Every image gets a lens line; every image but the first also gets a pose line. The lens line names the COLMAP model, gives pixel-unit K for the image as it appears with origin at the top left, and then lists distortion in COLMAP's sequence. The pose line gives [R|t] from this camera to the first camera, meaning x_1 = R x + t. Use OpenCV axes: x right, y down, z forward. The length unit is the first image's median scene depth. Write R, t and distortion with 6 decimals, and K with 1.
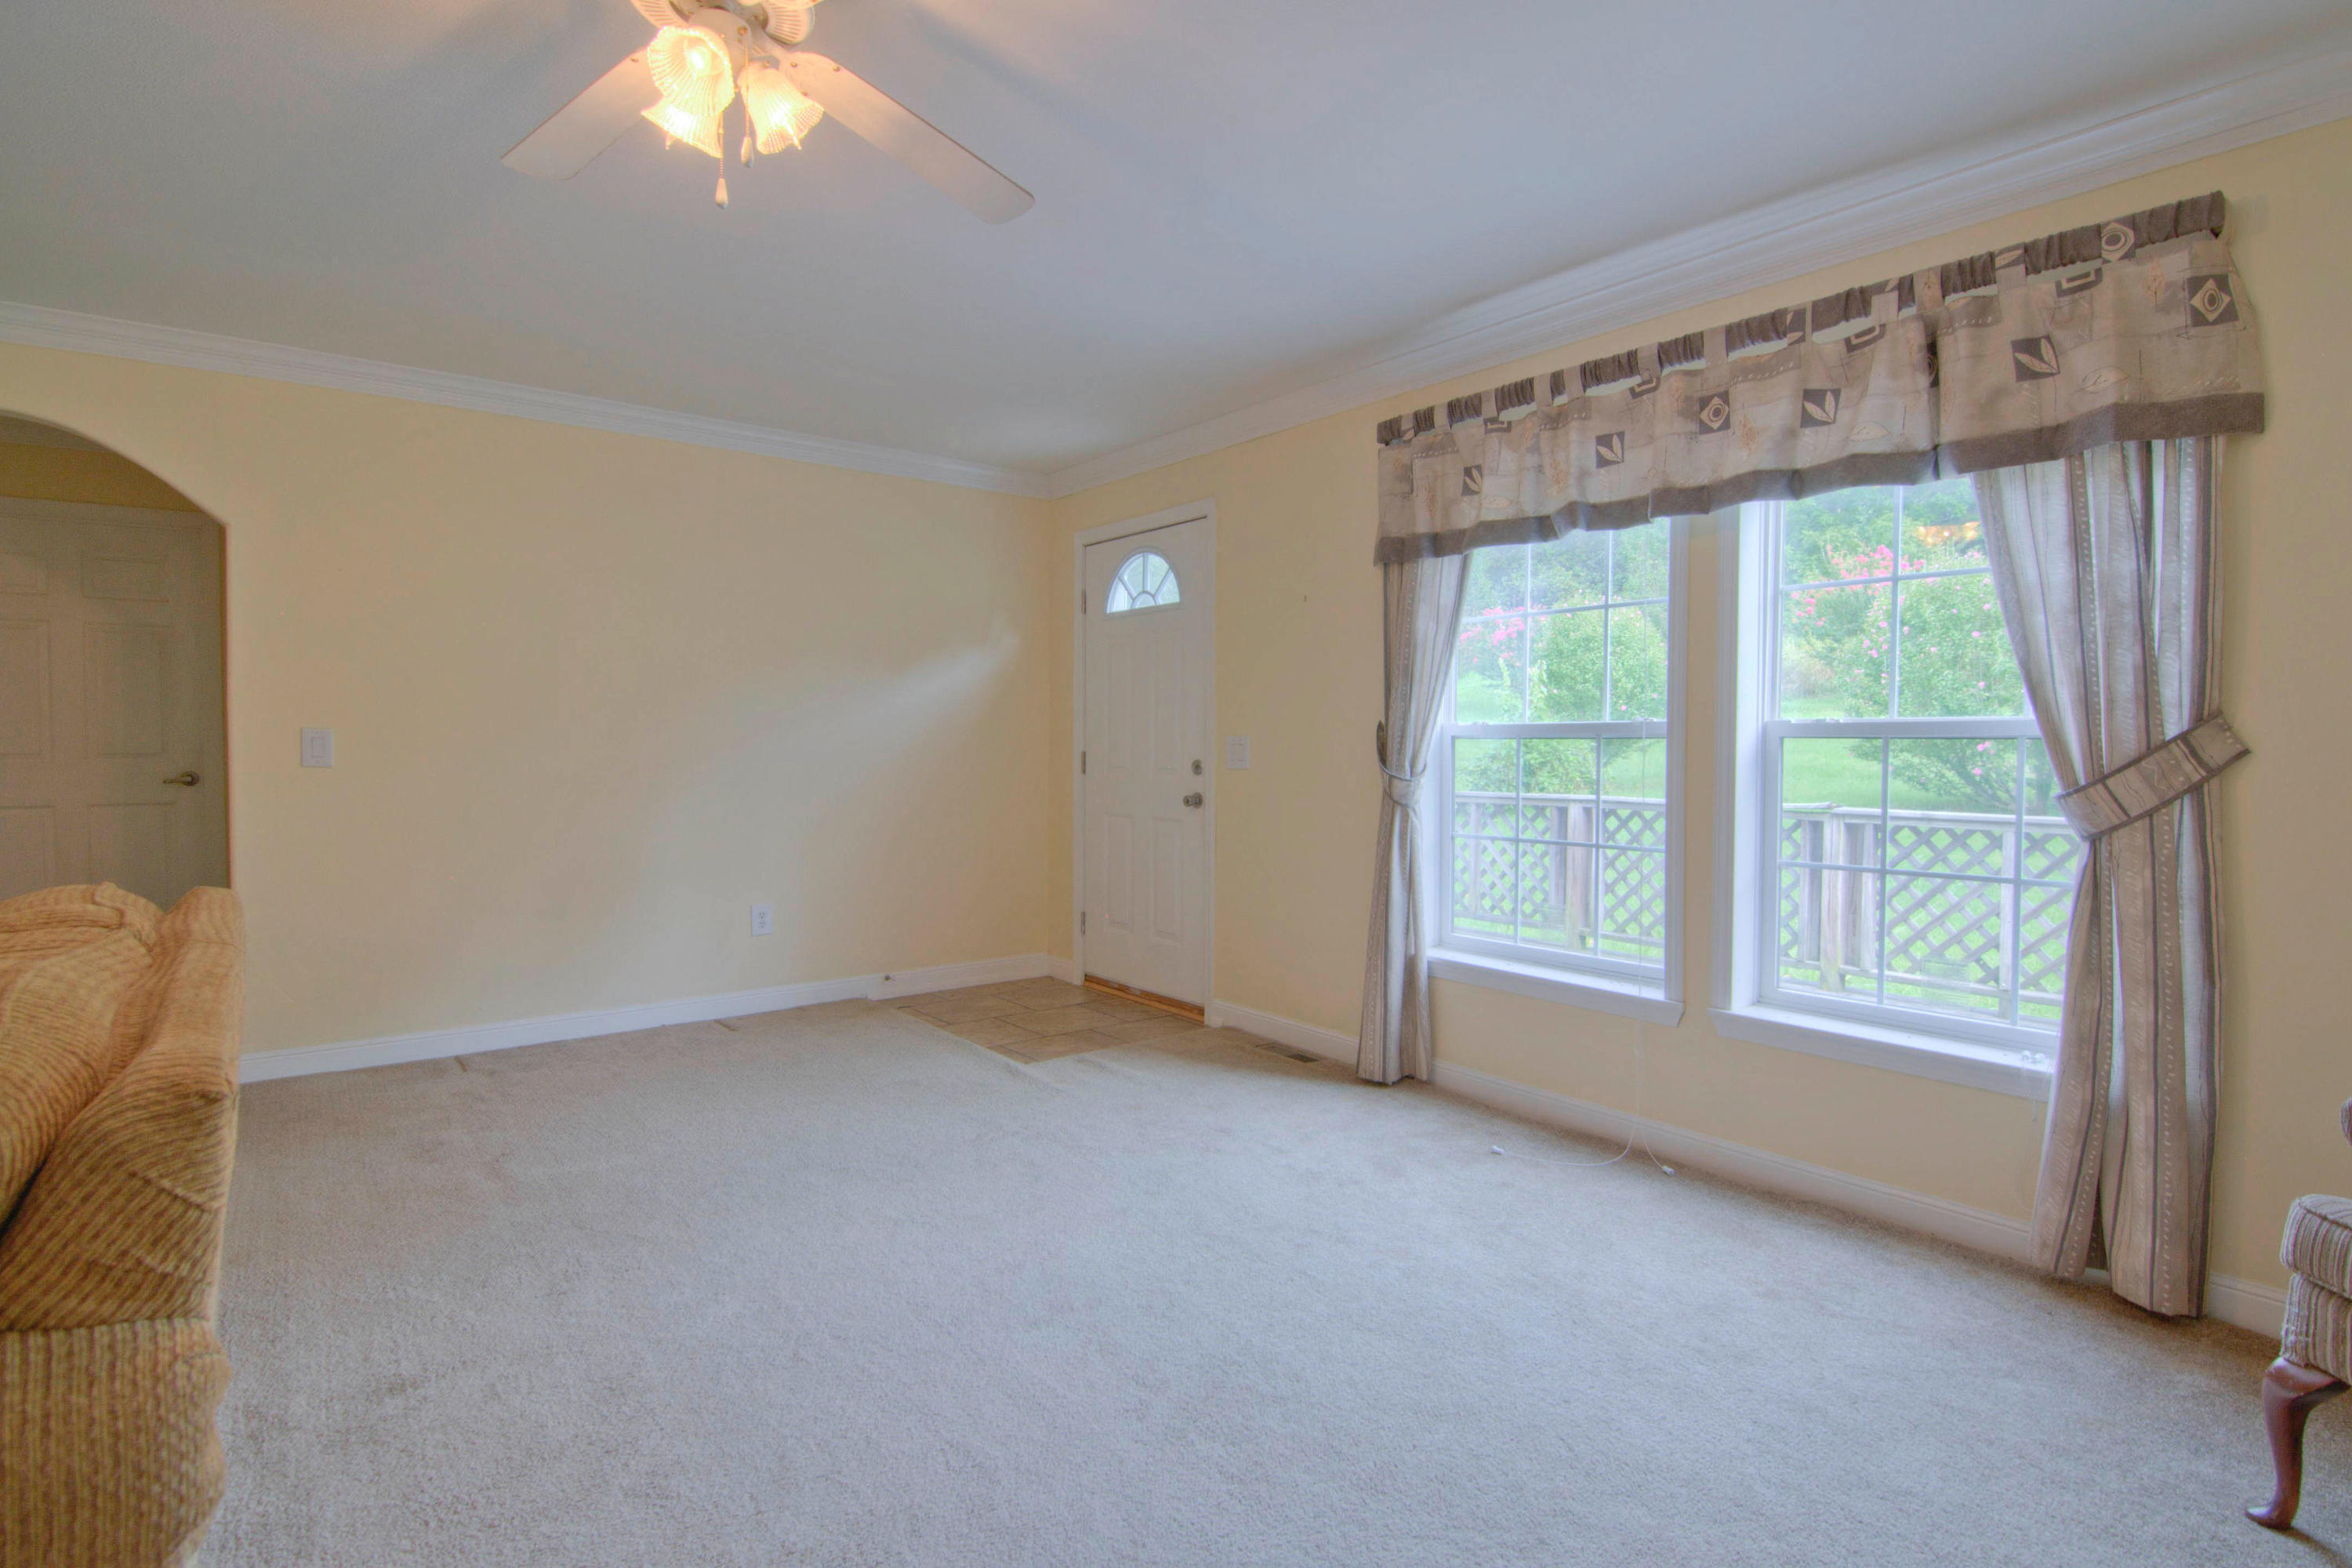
lens RADIAL K [[1136.6, 0, 1188.0], [0, 1136.6, 787.5], [0, 0, 1]] dist [-0.004962, -0.011142]
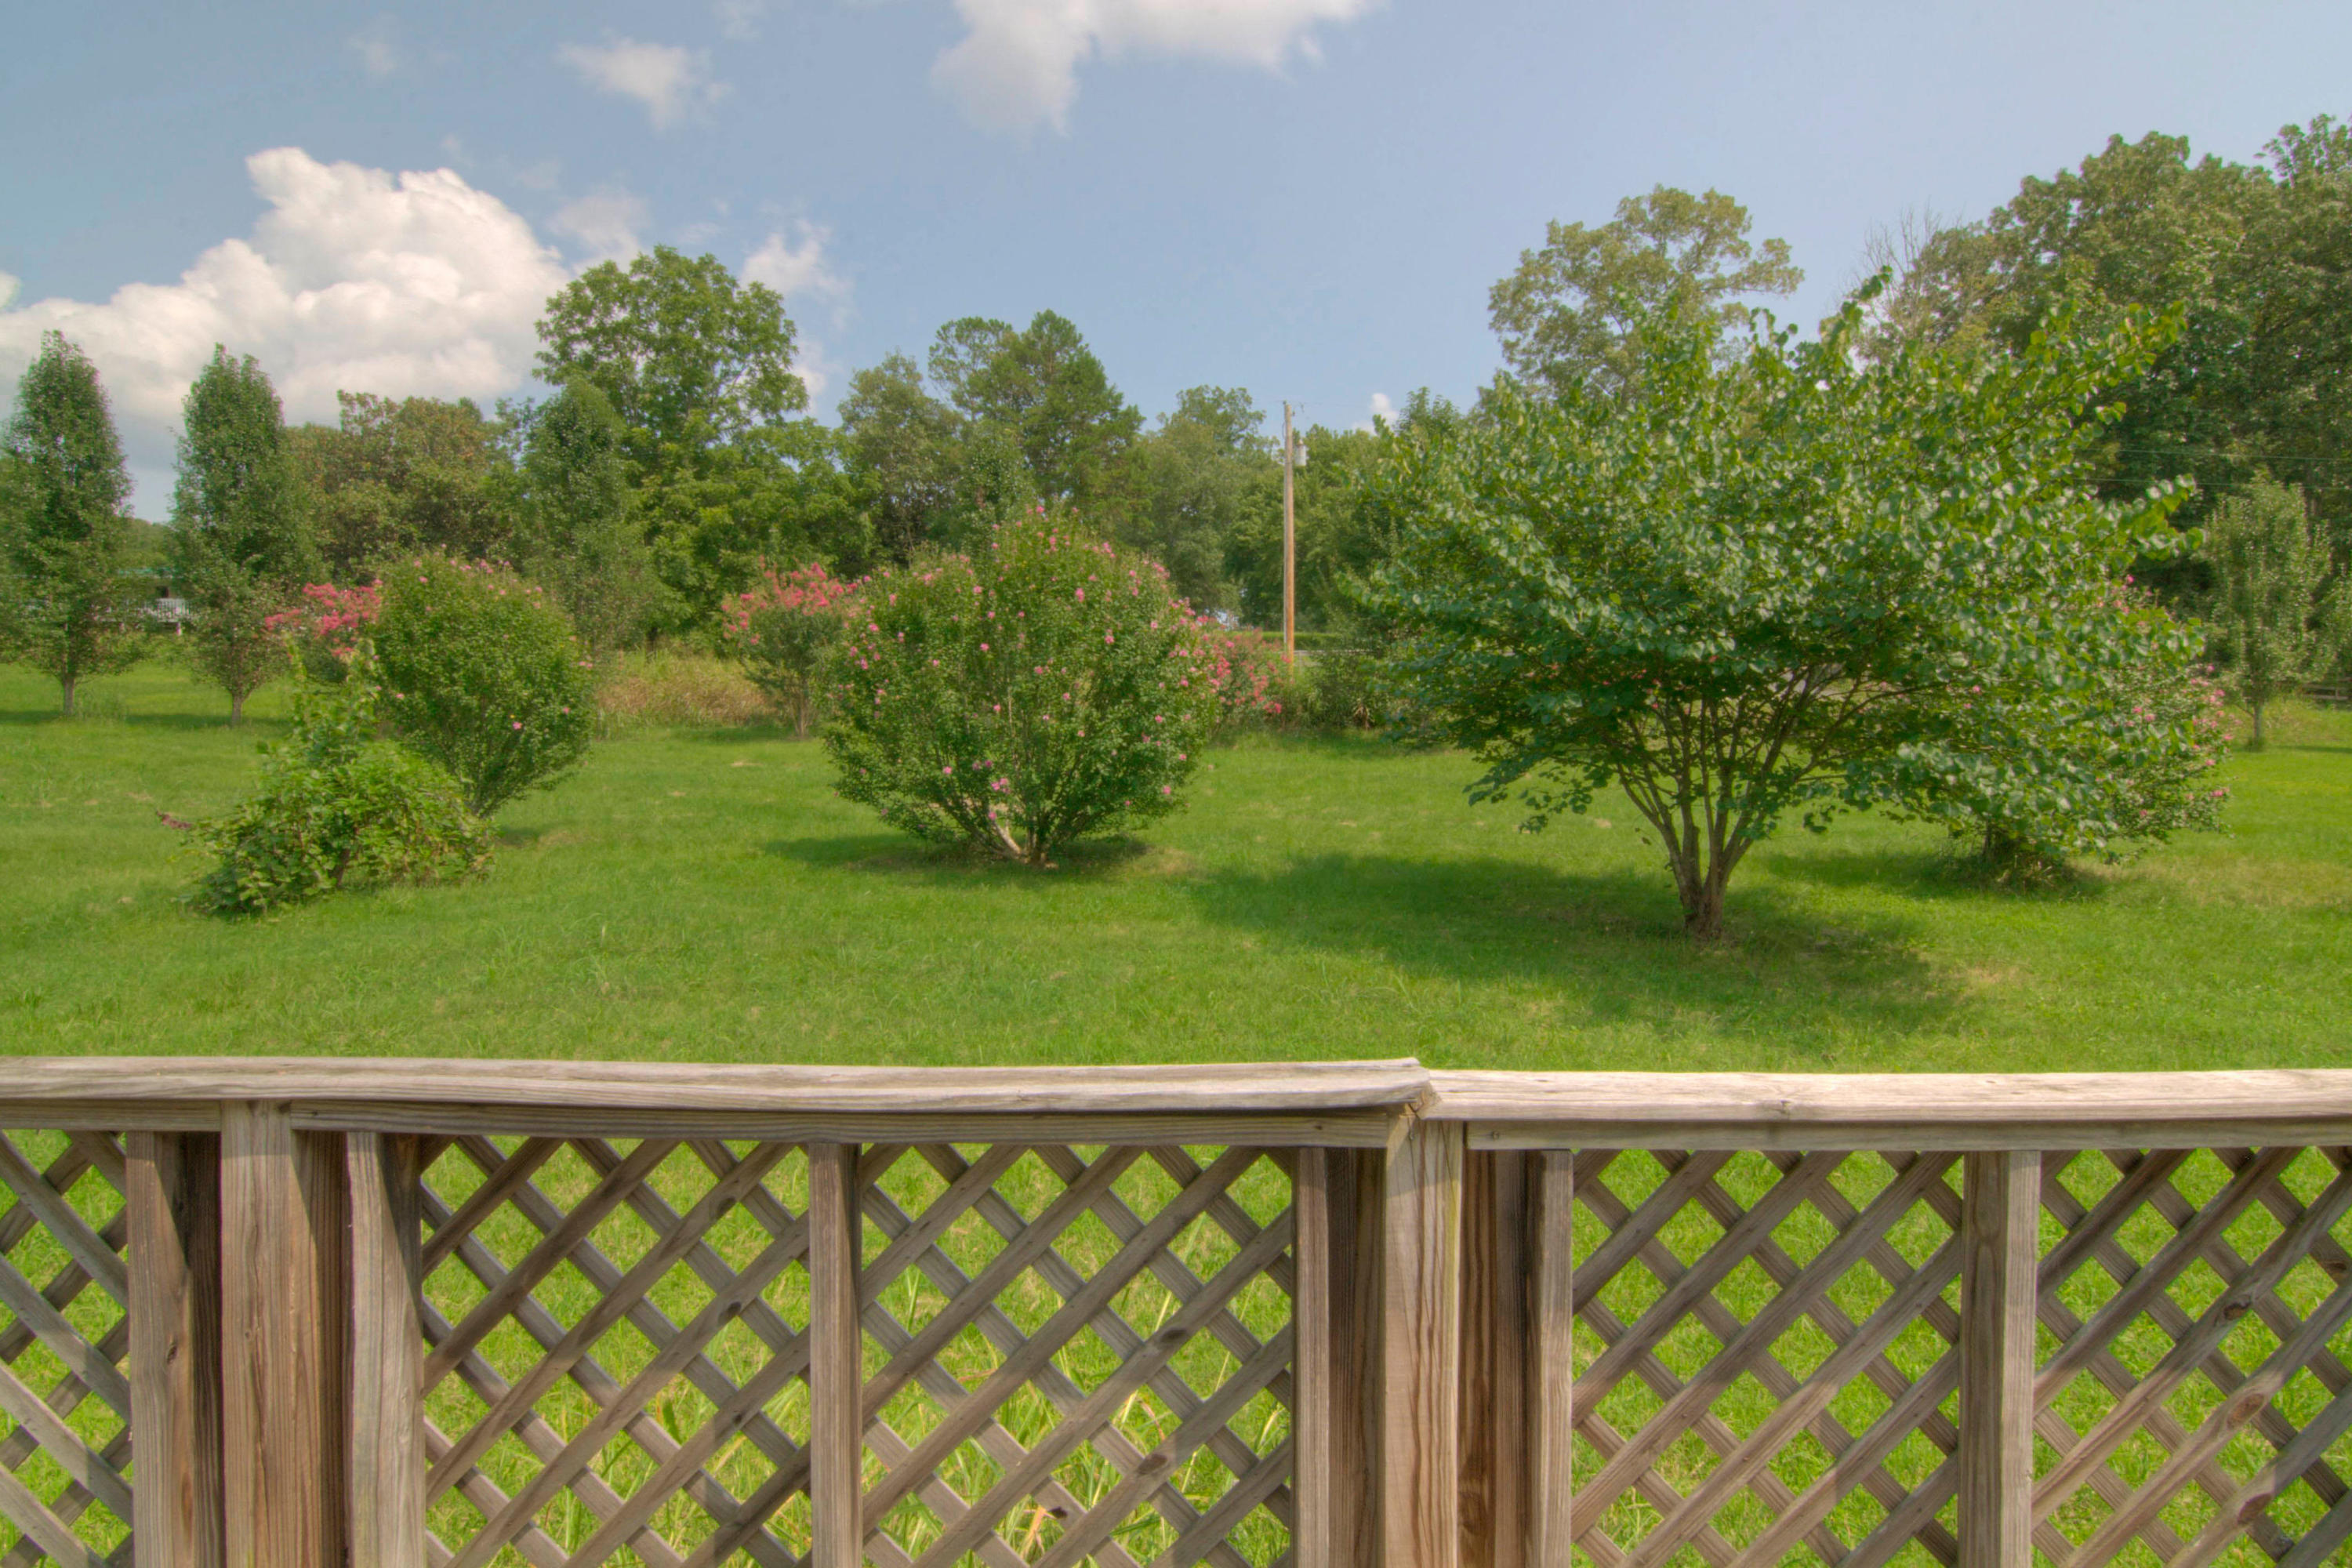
lens RADIAL K [[1136.6, 0, 1188.0], [0, 1136.6, 787.5], [0, 0, 1]] dist [-0.004962, -0.011142]
pose [[0.622923, -0.007486, 0.782248, 0.115765], [0.025897, 0.999603, -0.011056, -0.017039], [-0.781855, 0.027145, 0.622870, 0.296998]]
